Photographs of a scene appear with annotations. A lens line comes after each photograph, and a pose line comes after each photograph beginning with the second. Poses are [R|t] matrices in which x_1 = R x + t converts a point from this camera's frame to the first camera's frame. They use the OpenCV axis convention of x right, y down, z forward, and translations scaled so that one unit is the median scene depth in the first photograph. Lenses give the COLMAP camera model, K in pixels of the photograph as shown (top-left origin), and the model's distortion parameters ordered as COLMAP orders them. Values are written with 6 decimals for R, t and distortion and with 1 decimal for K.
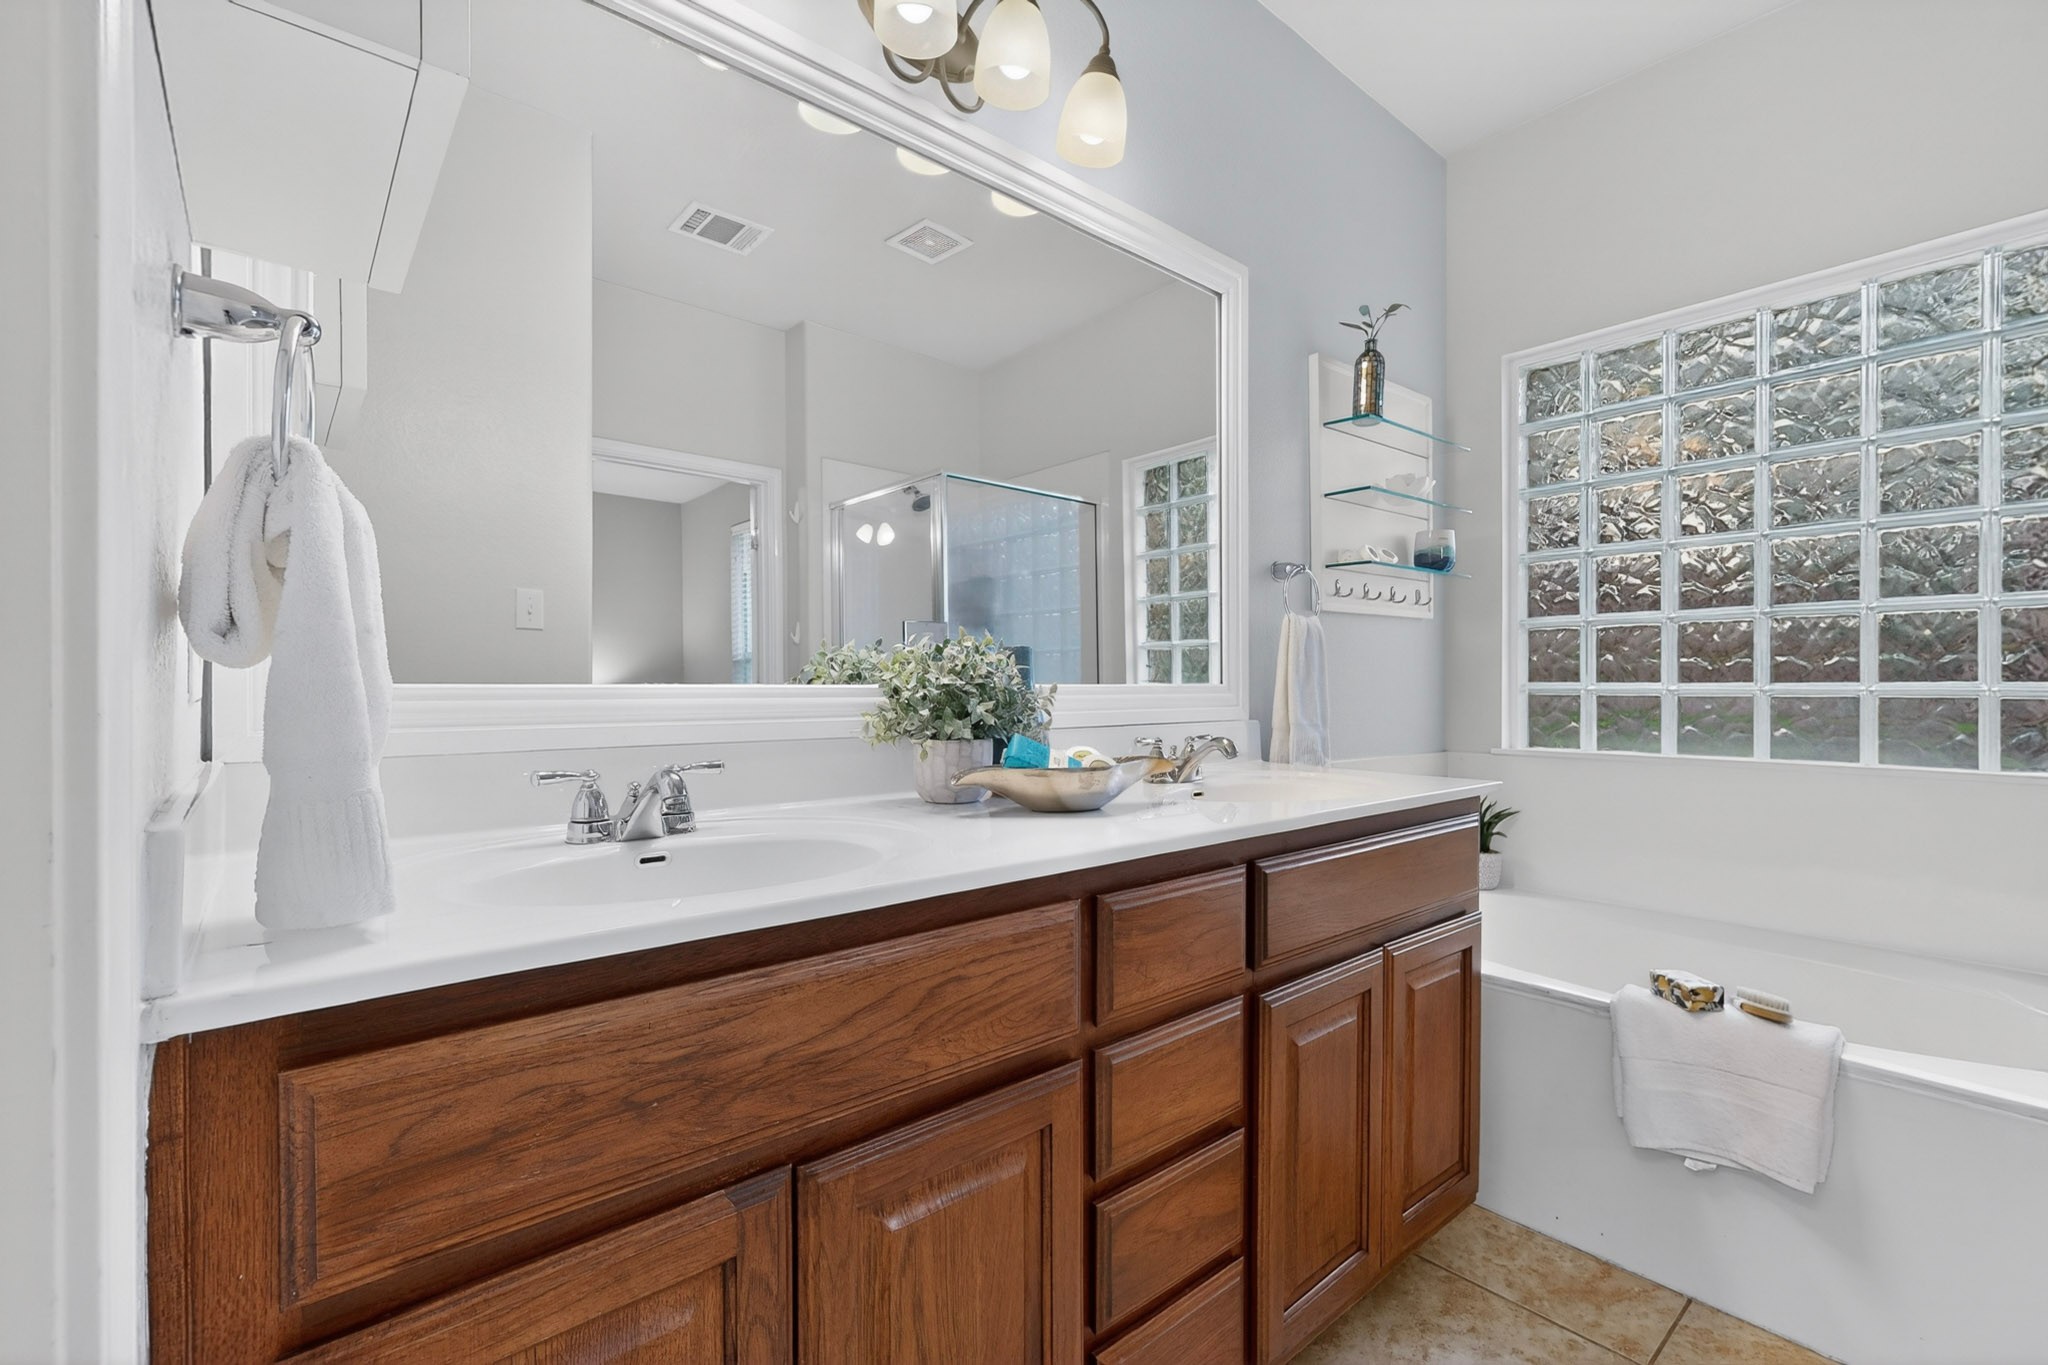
lens RADIAL K [[889.6, 0, 1020.4], [0, 889.6, 694.0], [0, 0, 1]] dist [-0.008101, -0.000301]
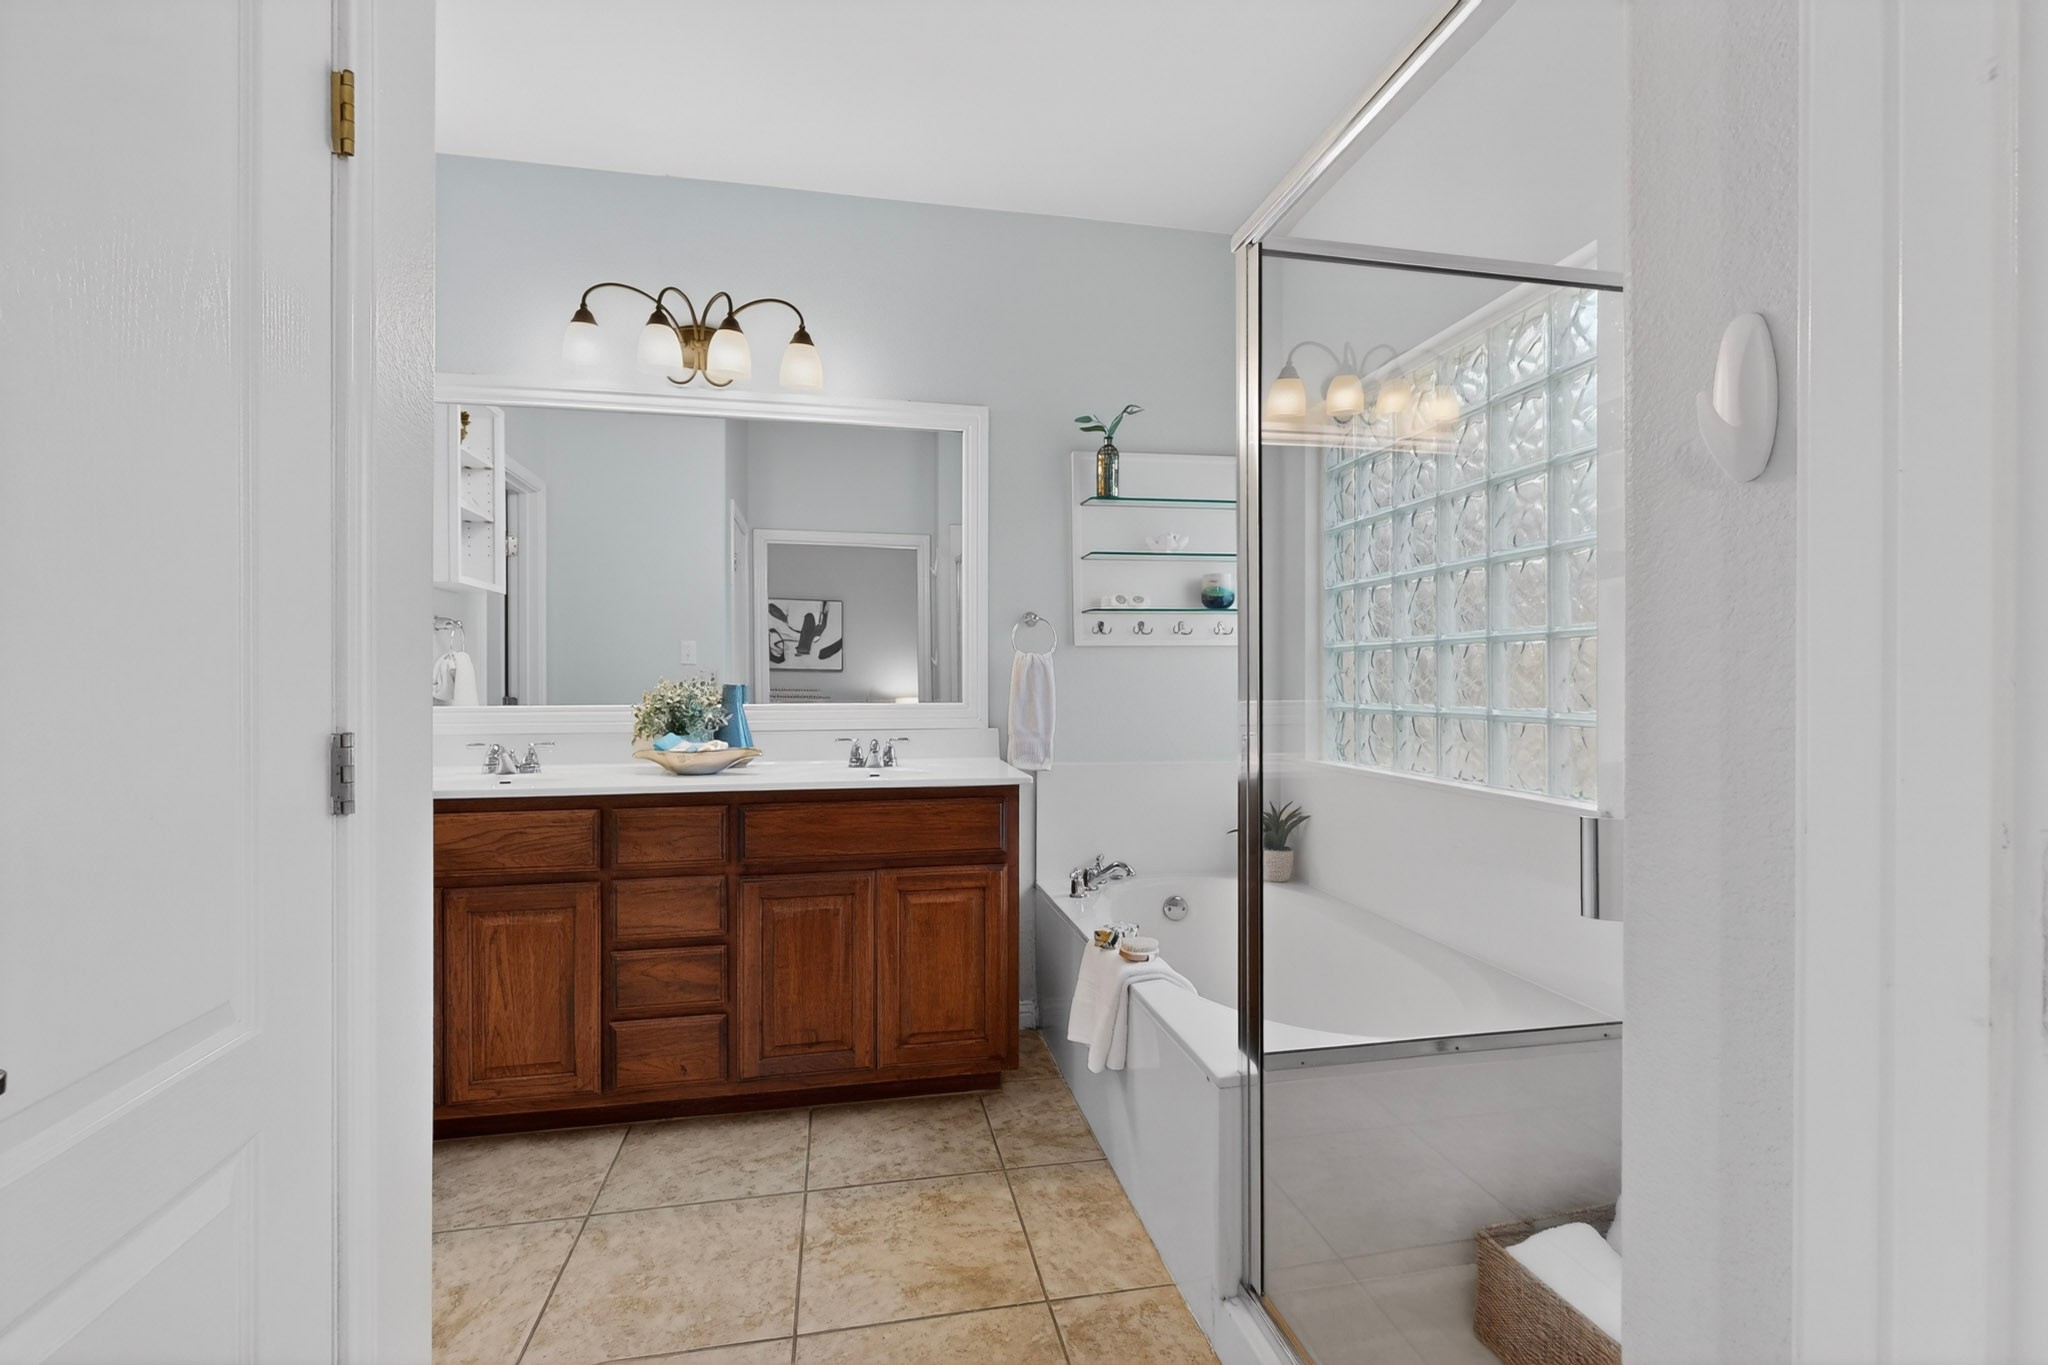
lens RADIAL K [[889.6, 0, 1028.9], [0, 889.6, 679.3], [0, 0, 1]] dist [-0.008101, -0.000301]
pose [[0.880756, -0.004125, -0.473552, 1.334706], [-0.001629, 0.999930, -0.011740, -0.044517], [0.473567, 0.011112, 0.880687, -0.287283]]
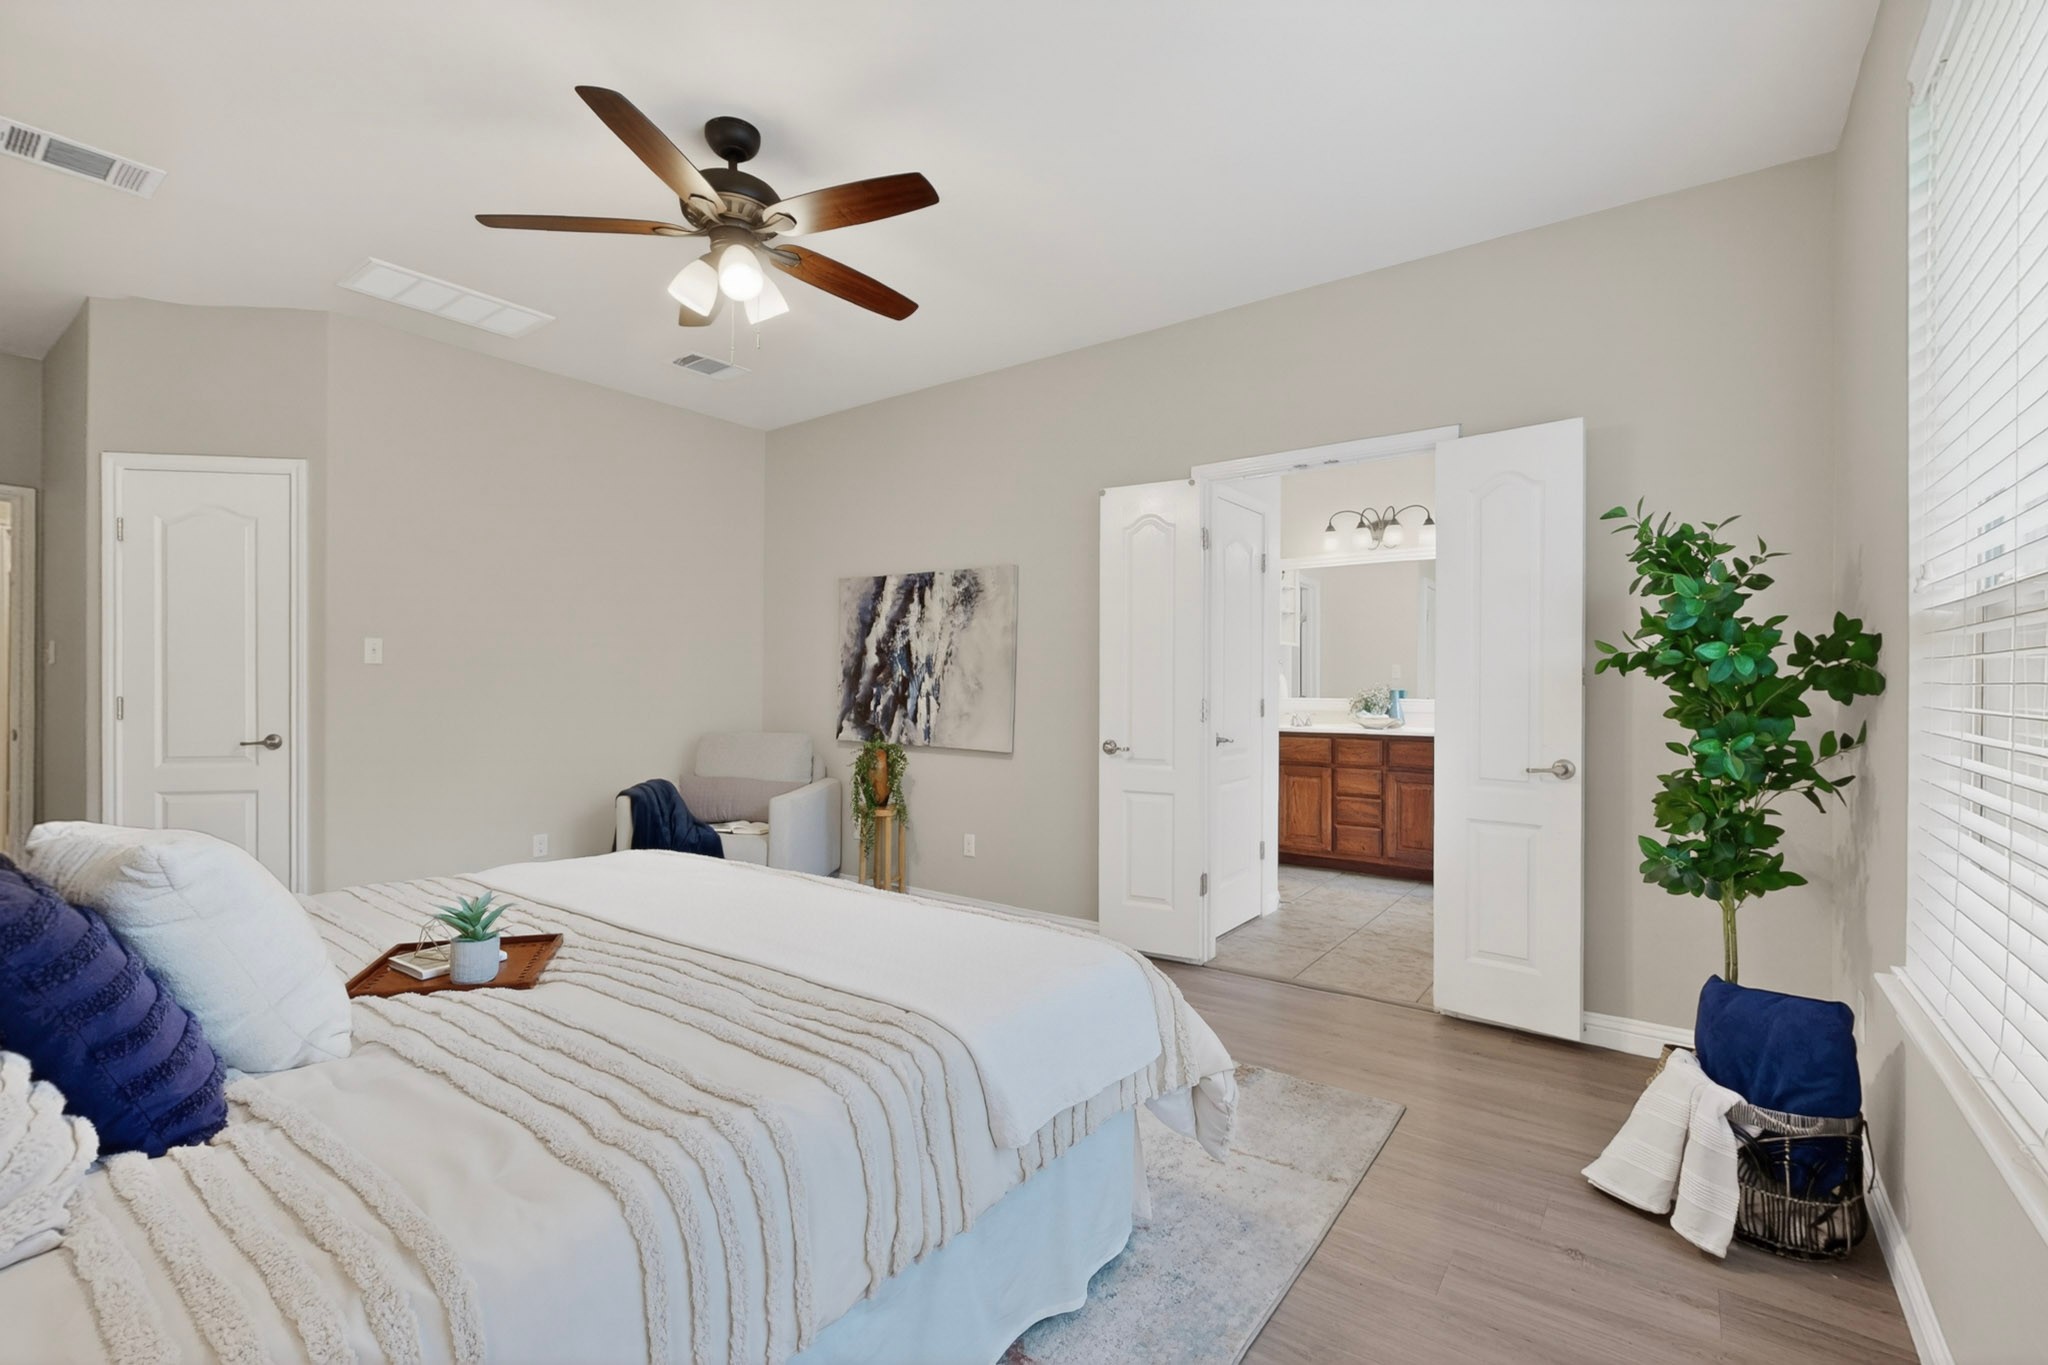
lens RADIAL K [[889.6, 0, 1022.4], [0, 889.6, 687.2], [0, 0, 1]] dist [-0.008101, -0.000301]
pose [[0.231748, 0.000096, -0.972776, 3.266850], [-0.011658, 0.999928, -0.002679, -0.035776], [0.972706, 0.011961, 0.231732, -1.414421]]
